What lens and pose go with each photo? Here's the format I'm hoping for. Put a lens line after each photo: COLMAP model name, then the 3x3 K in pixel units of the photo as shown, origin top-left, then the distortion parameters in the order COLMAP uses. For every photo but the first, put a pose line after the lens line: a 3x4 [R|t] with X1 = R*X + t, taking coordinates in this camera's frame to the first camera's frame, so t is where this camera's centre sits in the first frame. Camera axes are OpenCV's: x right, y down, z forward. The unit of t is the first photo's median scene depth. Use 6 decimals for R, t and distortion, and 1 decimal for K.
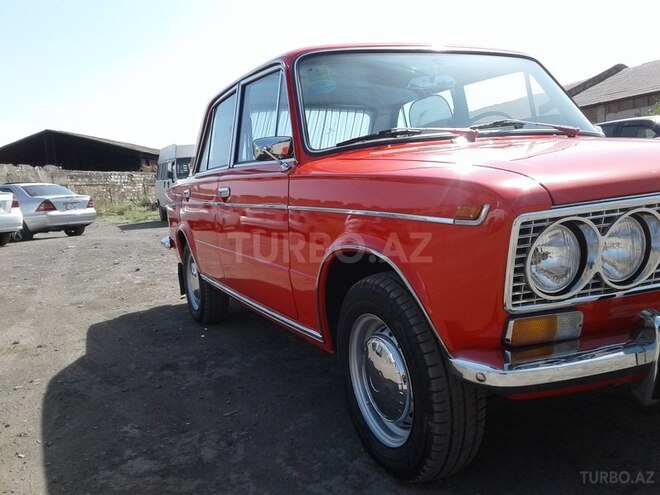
lens RADIAL K [[684.8, 0, 330.0], [0, 684.8, 247.5], [0, 0, 1]] dist [0.003004, -0.001594]
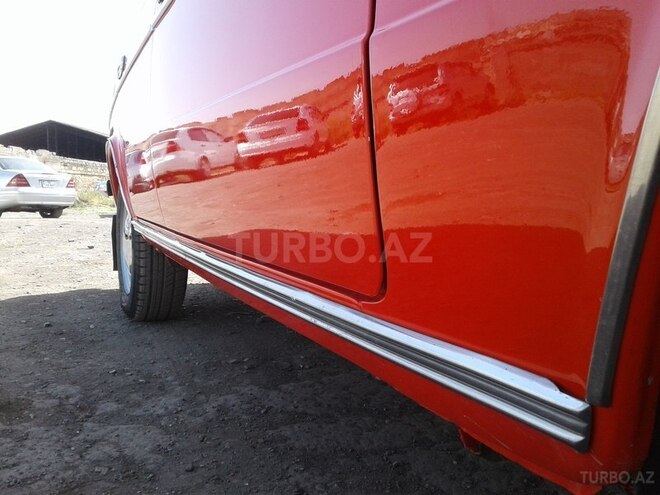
lens RADIAL K [[684.8, 0, 330.0], [0, 684.8, 247.5], [0, 0, 1]] dist [0.003004, -0.001594]
pose [[0.997050, 0.076721, 0.002384, -0.009264], [-0.076647, 0.996796, -0.022869, 0.013765], [-0.004131, 0.022619, 0.999736, 0.113695]]
